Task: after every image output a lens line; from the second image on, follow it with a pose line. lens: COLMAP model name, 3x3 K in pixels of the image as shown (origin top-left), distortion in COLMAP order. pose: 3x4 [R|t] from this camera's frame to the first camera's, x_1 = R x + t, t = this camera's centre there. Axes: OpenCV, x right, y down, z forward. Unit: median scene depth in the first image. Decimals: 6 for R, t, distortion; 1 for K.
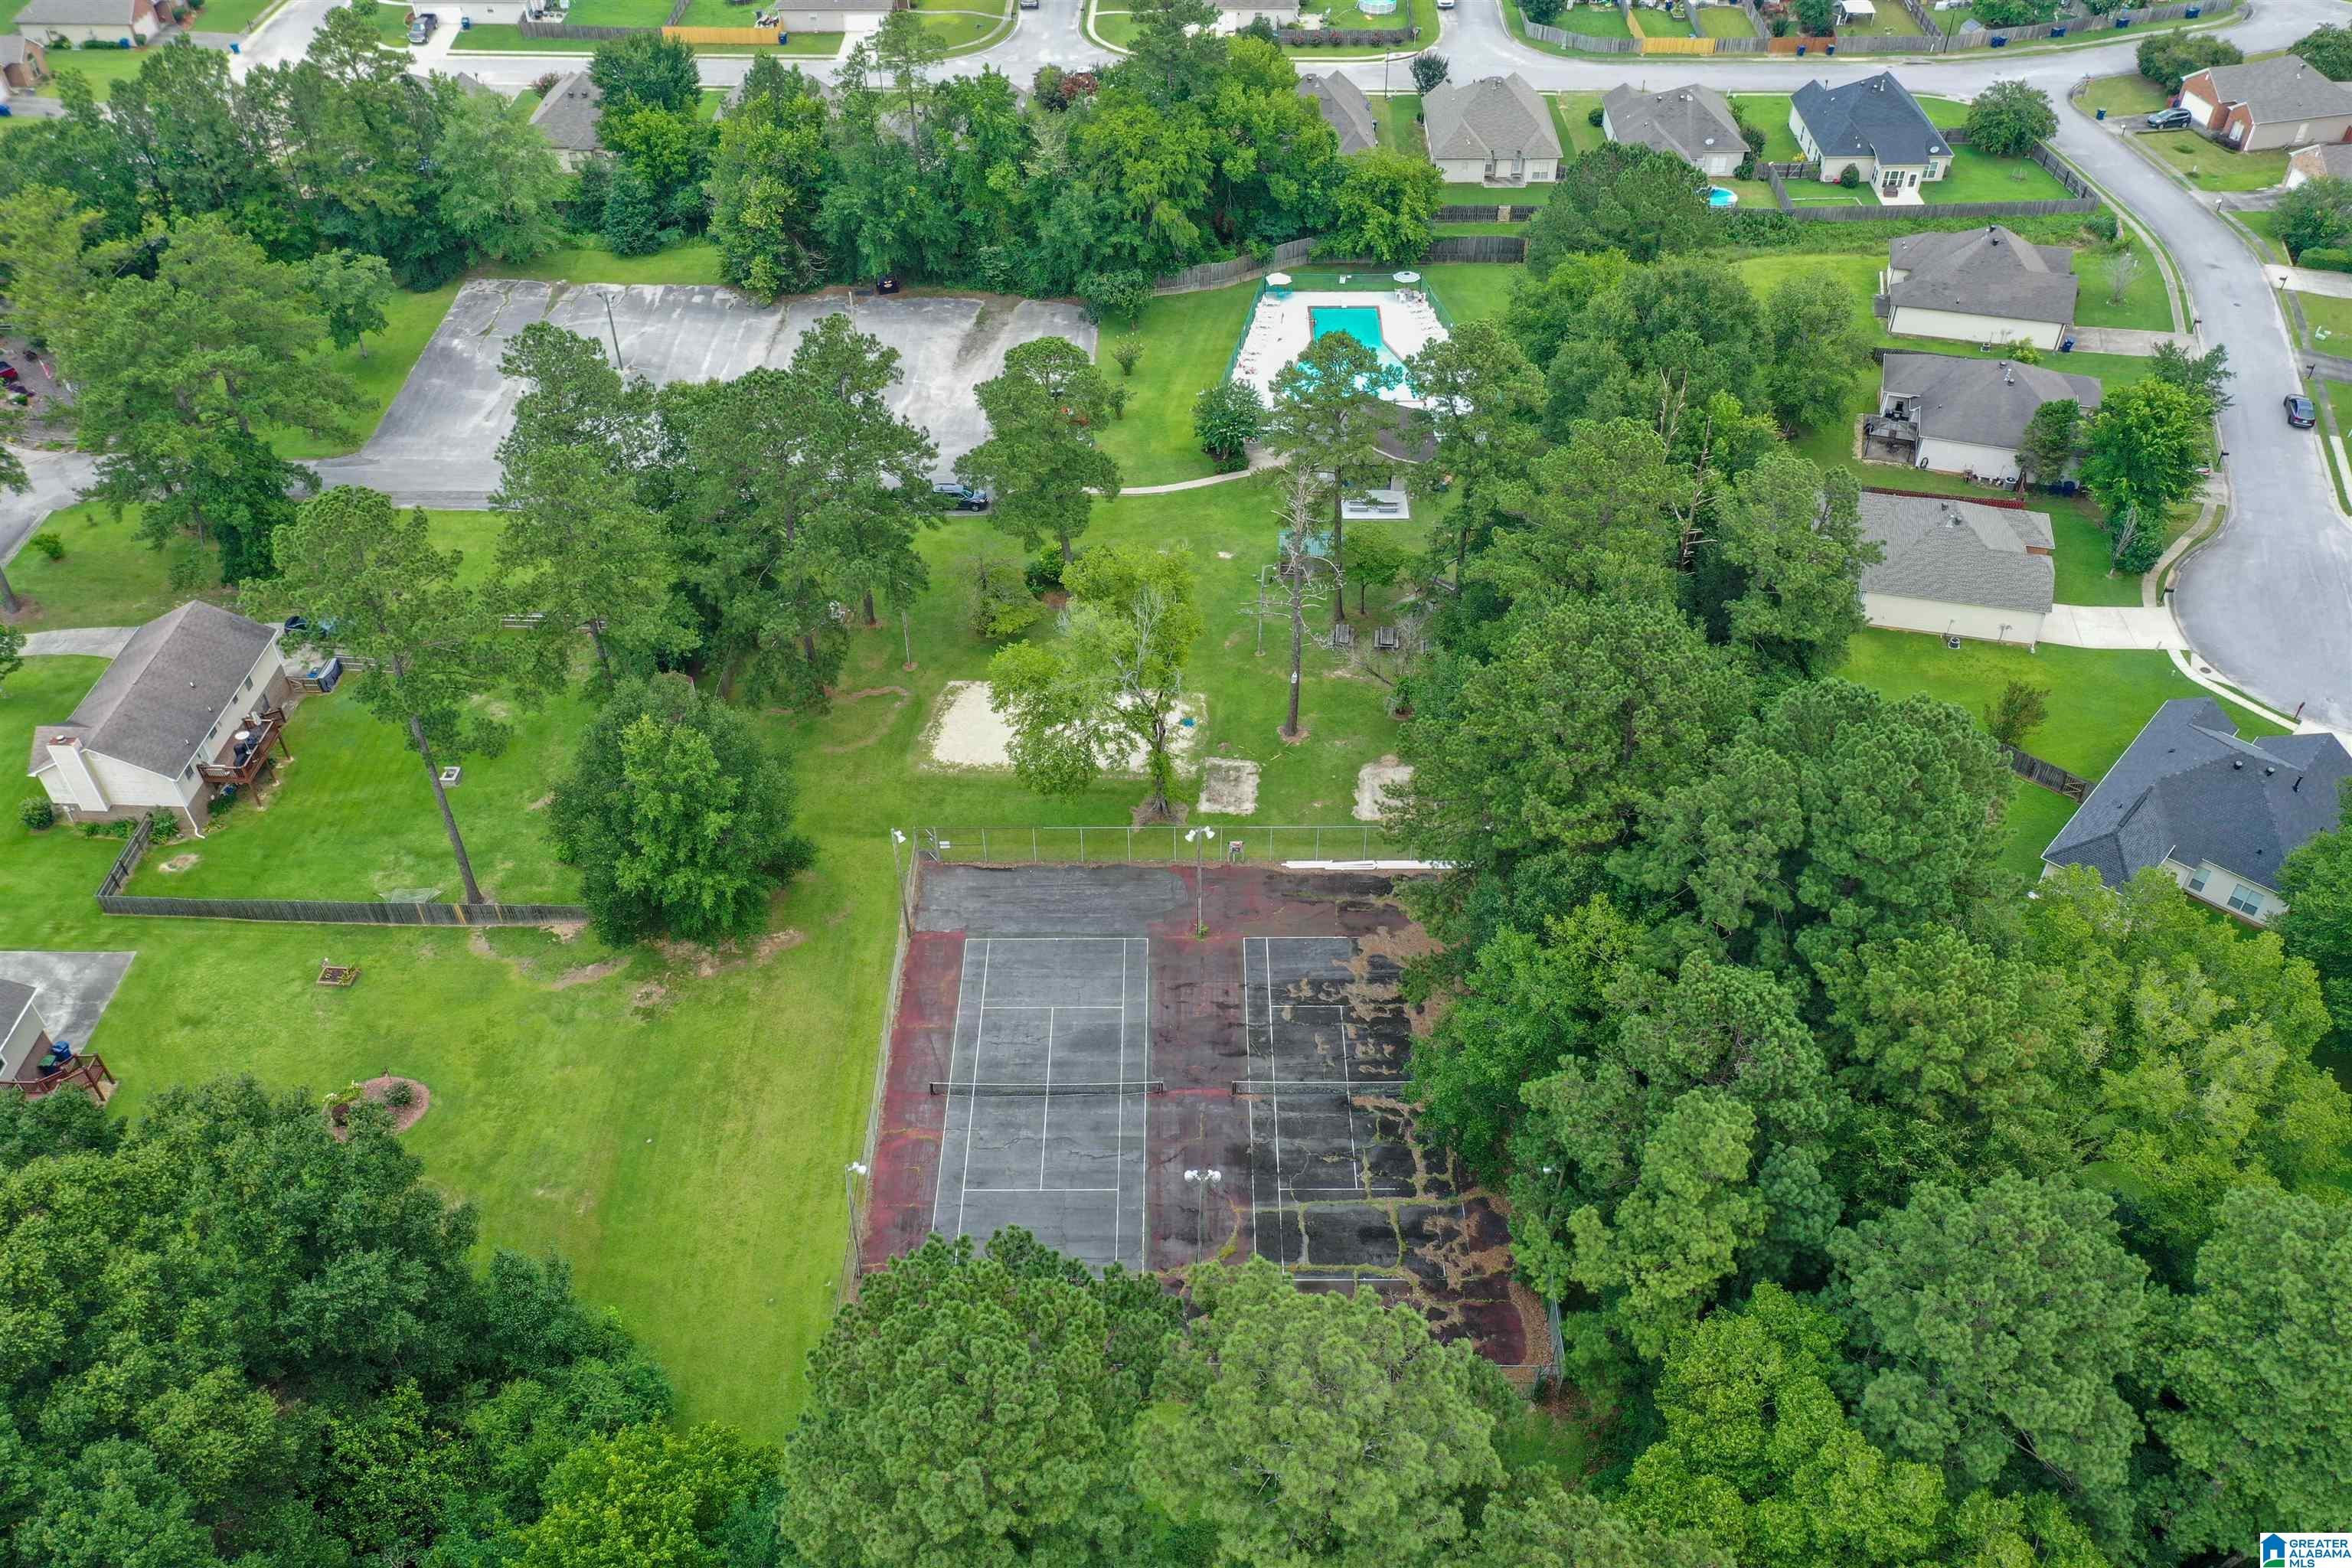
lens RADIAL K [[1874.3, 0, 1190.4], [0, 1874.3, 779.3], [0, 0, 1]] dist [0.006583, 0.006054]
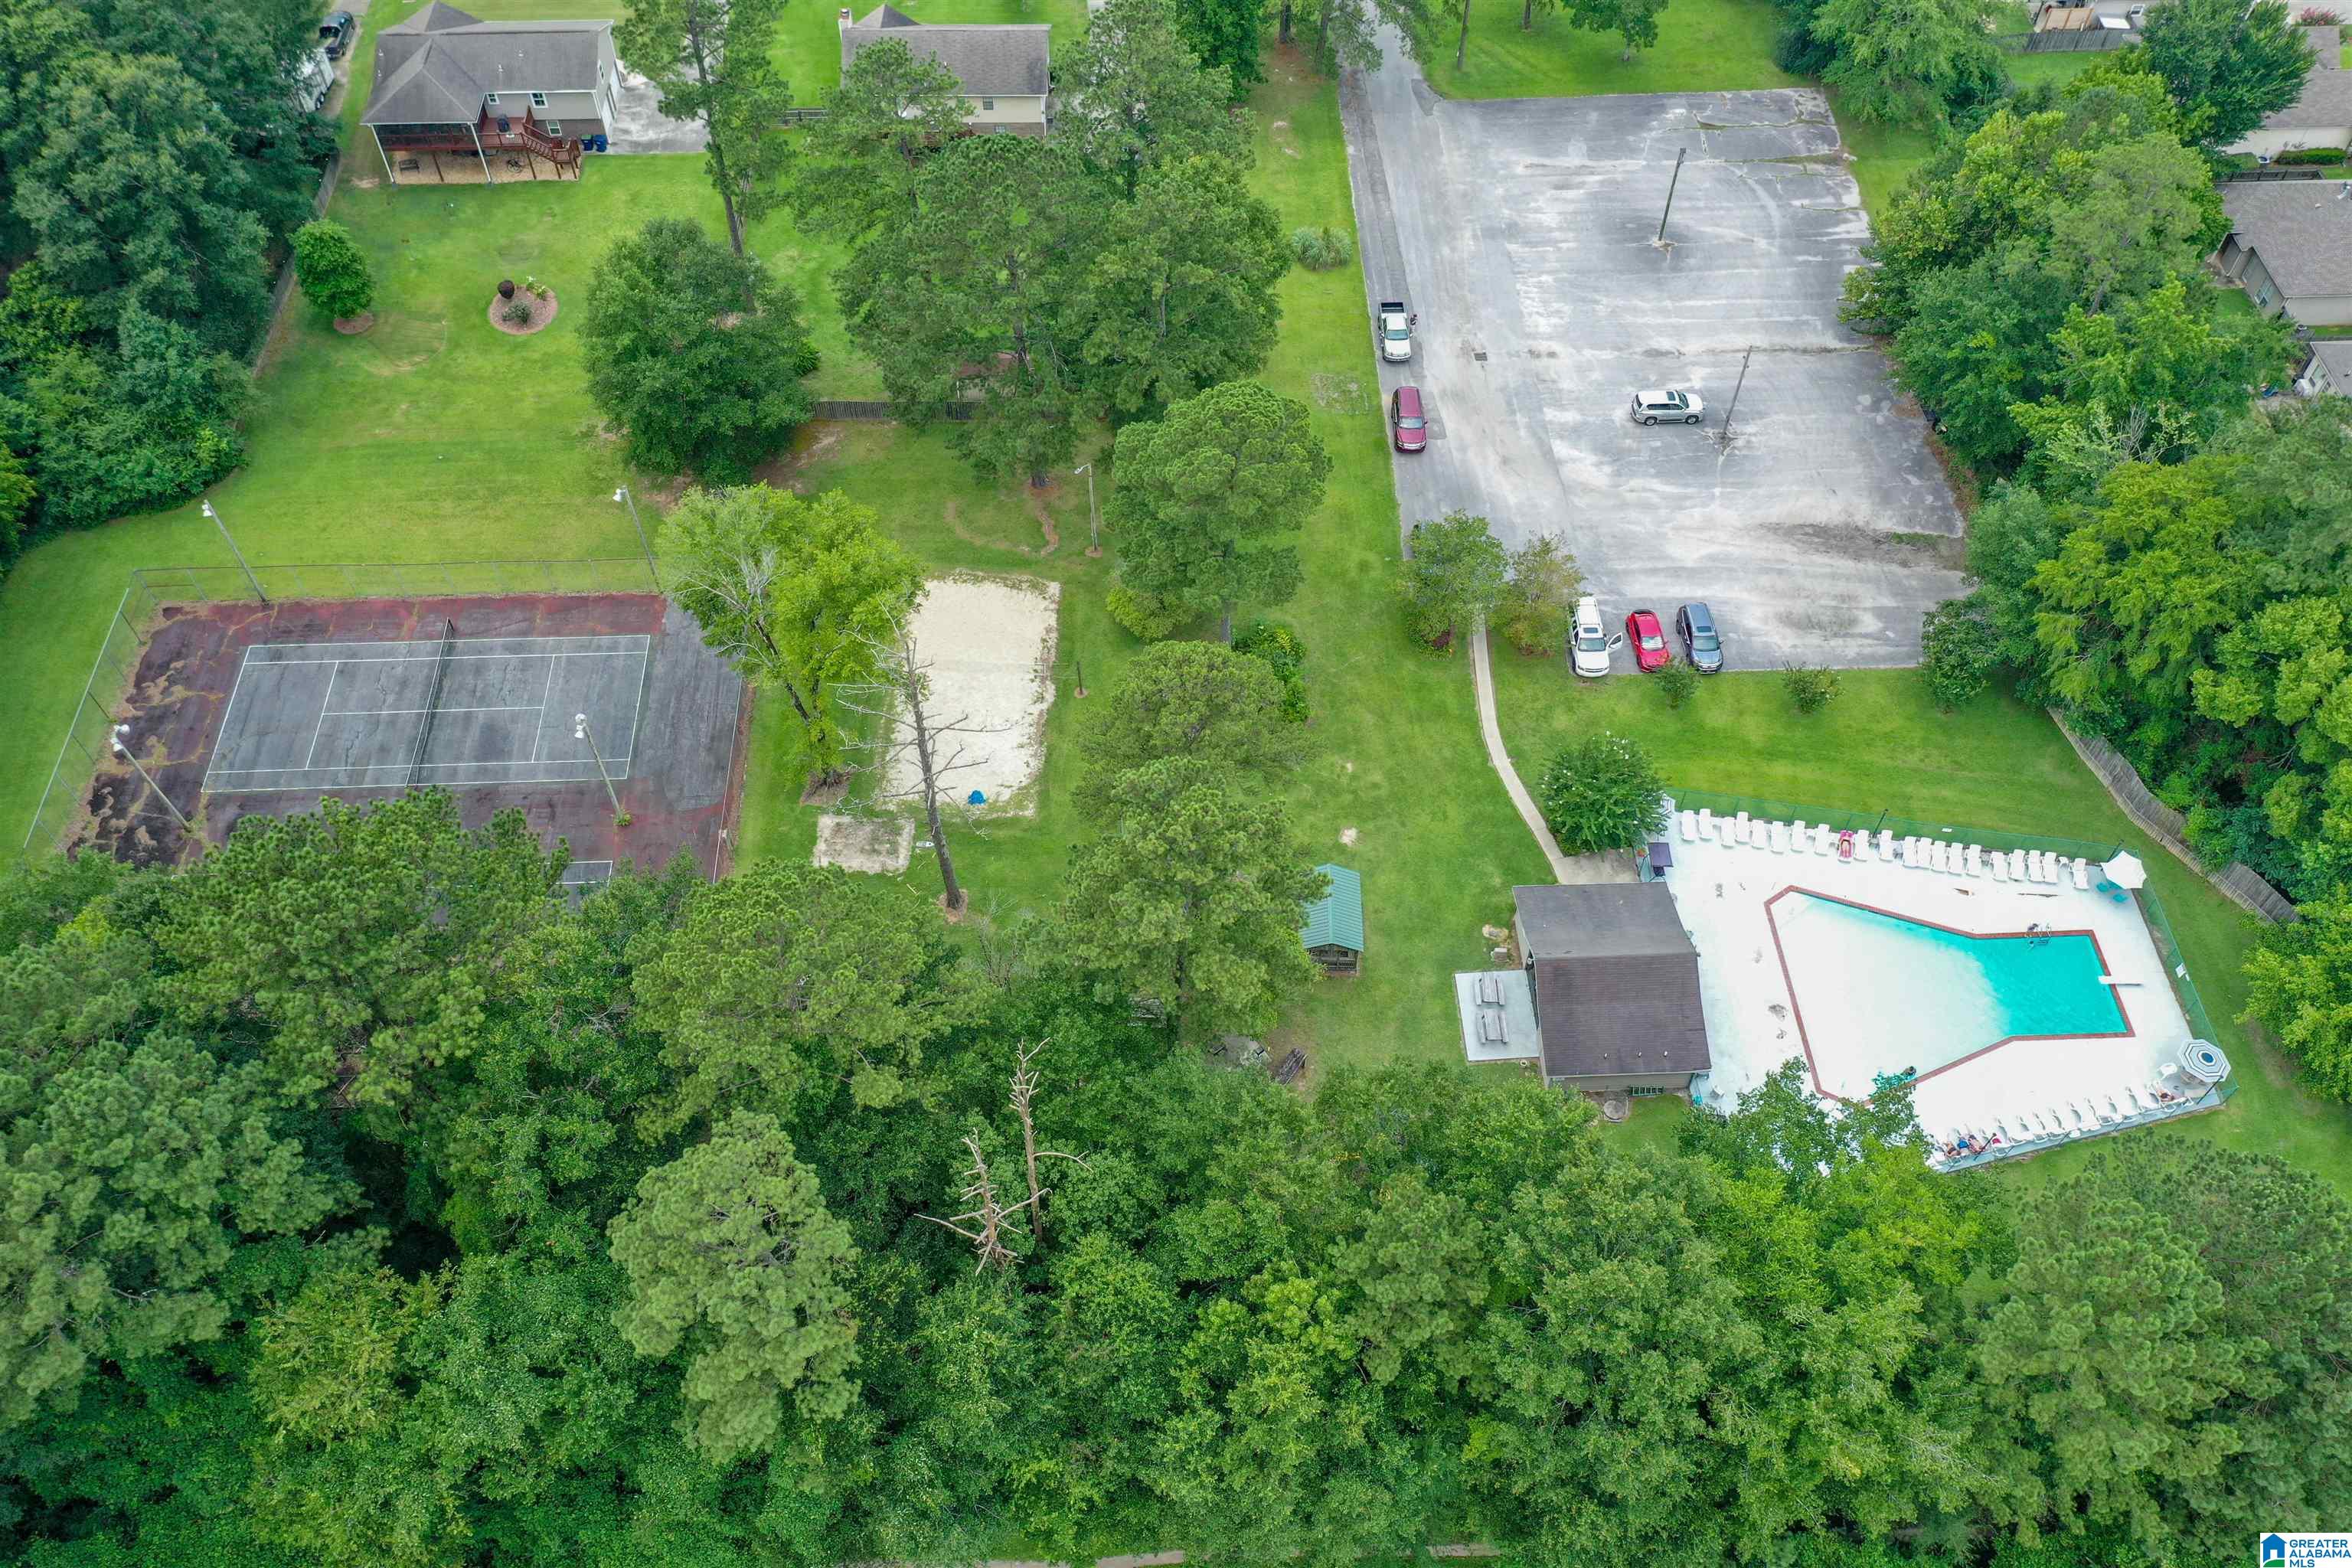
lens RADIAL K [[1874.3, 0, 1190.4], [0, 1874.3, 779.3], [0, 0, 1]] dist [0.006583, 0.006054]
pose [[0.036817, 0.793465, -0.607502, 0.369110], [-0.662067, 0.474724, 0.579918, -0.427680], [0.748540, 0.380856, 0.542804, 0.456708]]
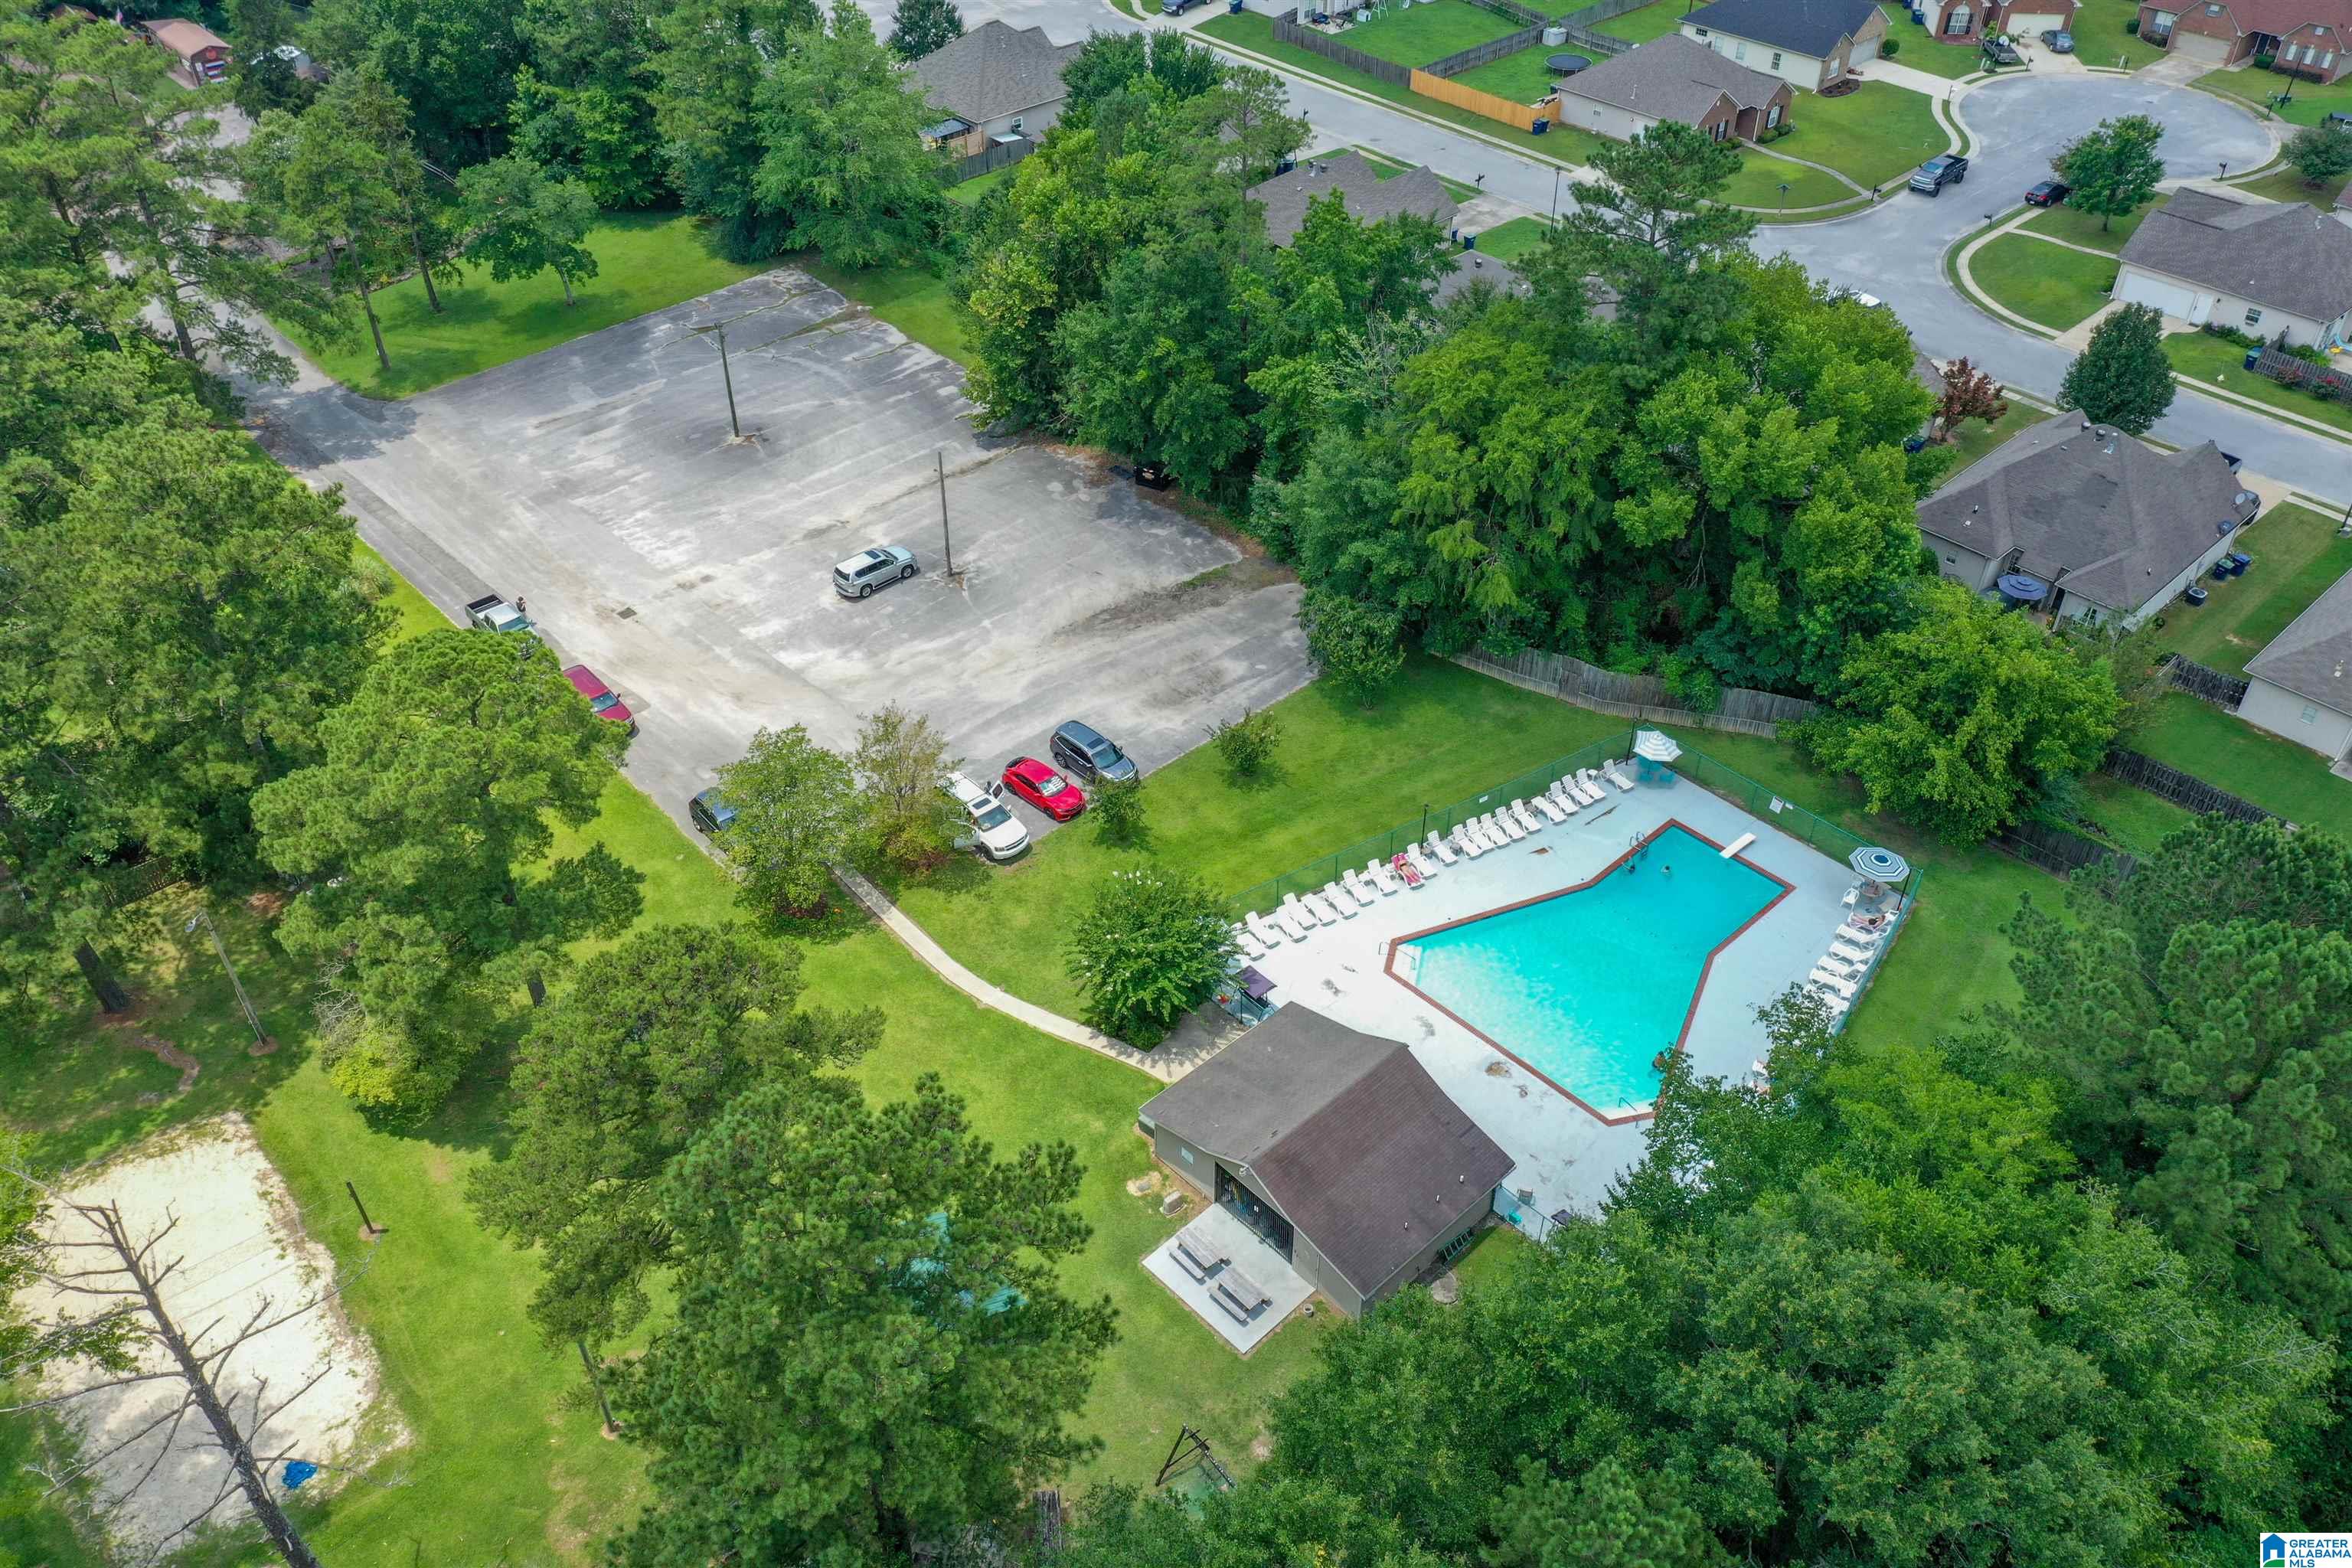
lens RADIAL K [[1846.8, 0, 1176.0], [0, 1846.8, 784.0], [0, 0, 1]] dist [0.012478, -0.004687]
pose [[0.683562, 0.463422, -0.563900, 0.246228], [-0.485688, 0.865502, 0.122531, -0.256565], [0.544840, 0.190122, 0.816702, 0.522265]]
